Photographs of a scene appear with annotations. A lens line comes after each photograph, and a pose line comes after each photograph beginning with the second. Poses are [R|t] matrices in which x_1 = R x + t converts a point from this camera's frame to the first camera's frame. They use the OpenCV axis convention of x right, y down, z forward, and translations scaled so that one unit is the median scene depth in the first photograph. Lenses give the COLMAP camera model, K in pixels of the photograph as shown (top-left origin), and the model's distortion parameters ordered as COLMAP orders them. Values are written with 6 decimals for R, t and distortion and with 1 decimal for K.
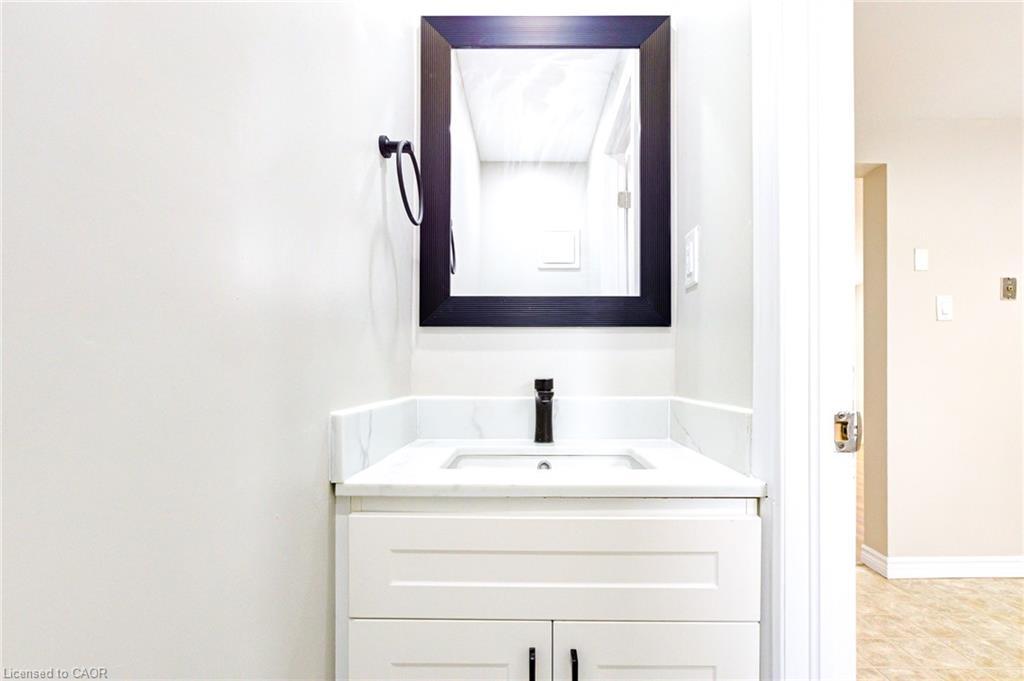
lens RADIAL K [[490.9, 0, 515.0], [0, 490.9, 370.3], [0, 0, 1]] dist [-0.001770, -0.000105]
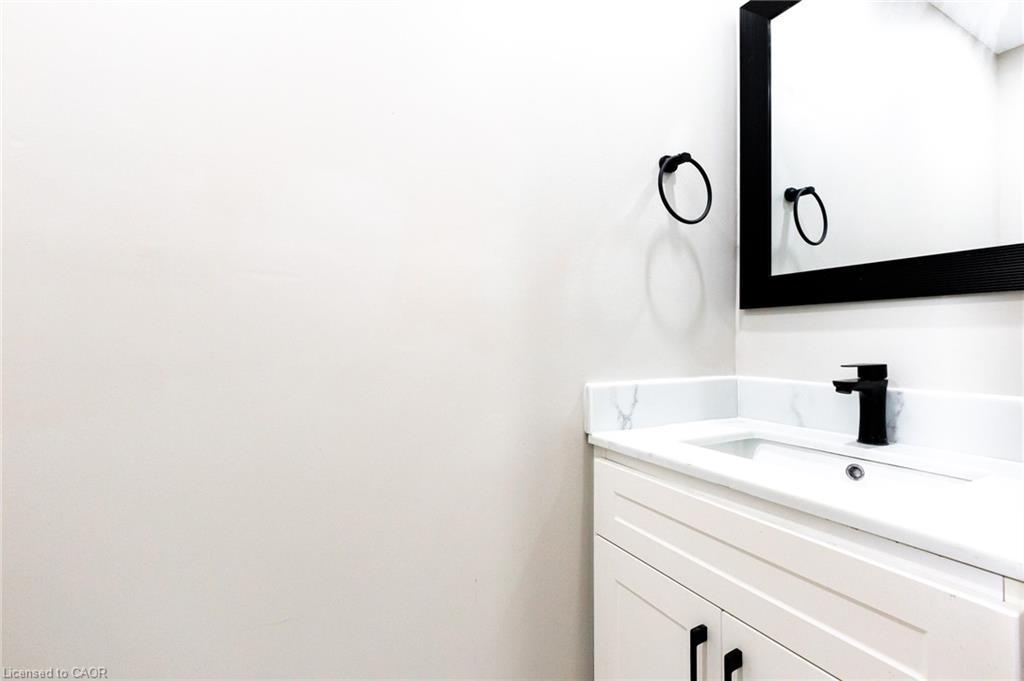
lens RADIAL K [[488.8, 0, 518.7], [0, 488.8, 340.4], [0, 0, 1]] dist [-0.002654, 0.000048]
pose [[0.445911, 0.000791, -0.895077, 0.589766], [0.007097, 0.999965, 0.004420, -0.034601], [0.895049, -0.008323, 0.445890, 0.140747]]
